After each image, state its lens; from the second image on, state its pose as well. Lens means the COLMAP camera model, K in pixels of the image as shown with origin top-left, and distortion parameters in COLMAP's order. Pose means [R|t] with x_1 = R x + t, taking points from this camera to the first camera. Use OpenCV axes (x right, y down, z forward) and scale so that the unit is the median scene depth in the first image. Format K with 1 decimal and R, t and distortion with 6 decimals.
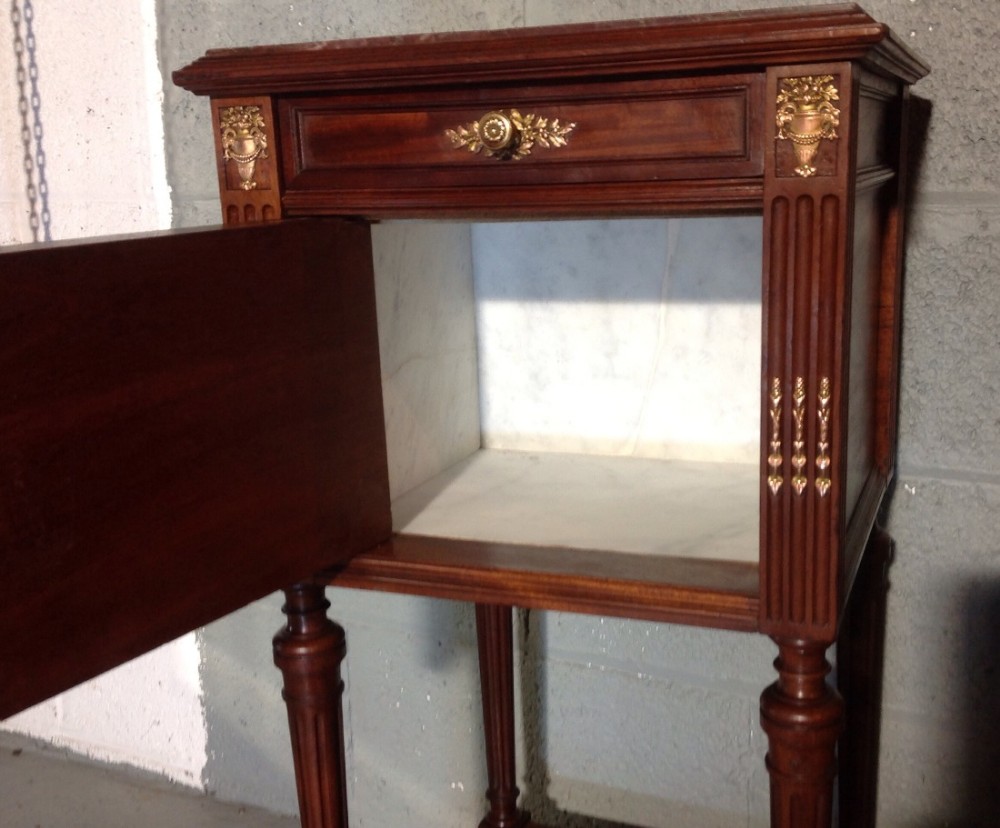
lens RADIAL K [[1224.6, 0, 500.2], [0, 1224.6, 412.0], [0, 0, 1]] dist [0.101908, 0.000000]
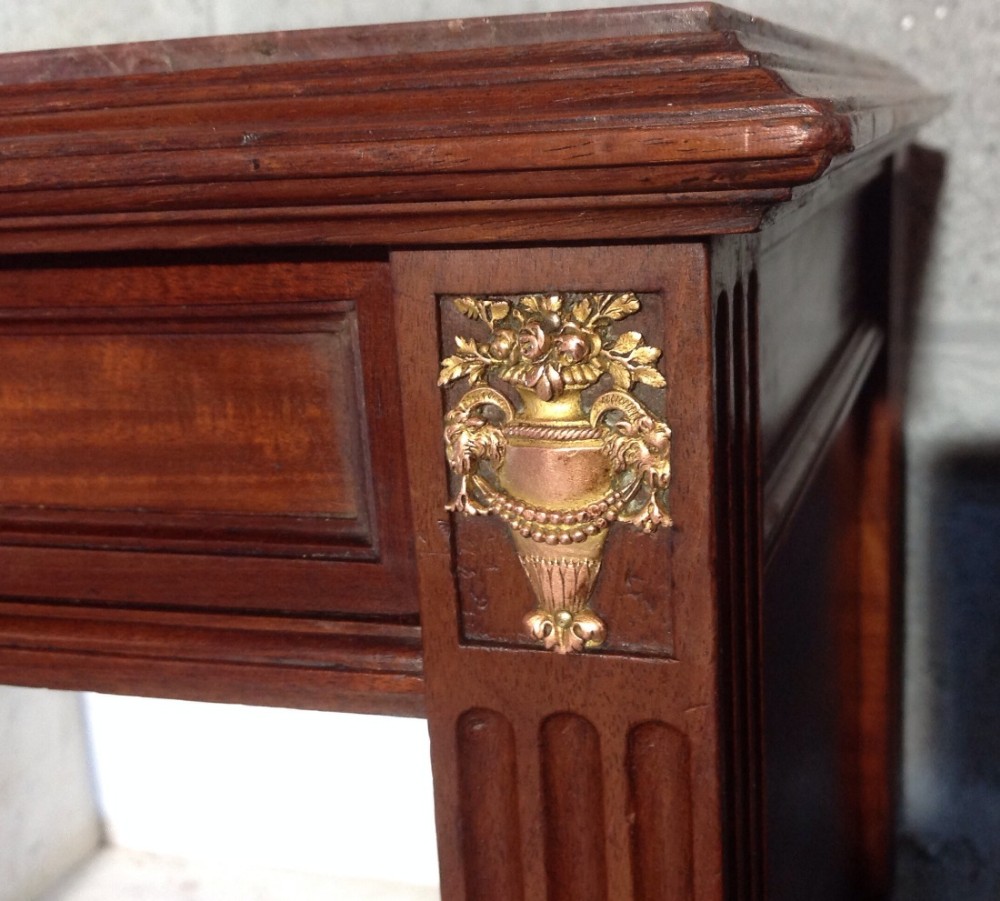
lens RADIAL K [[1388.9, 0, 502.1], [0, 1388.9, 449.7], [0, 0, 1]] dist [0.136035, 0.000000]
pose [[0.998612, -0.029557, 0.043587, 0.223147], [0.028835, 0.999438, 0.017113, -0.240368], [-0.044069, -0.015833, 0.998903, 0.706990]]
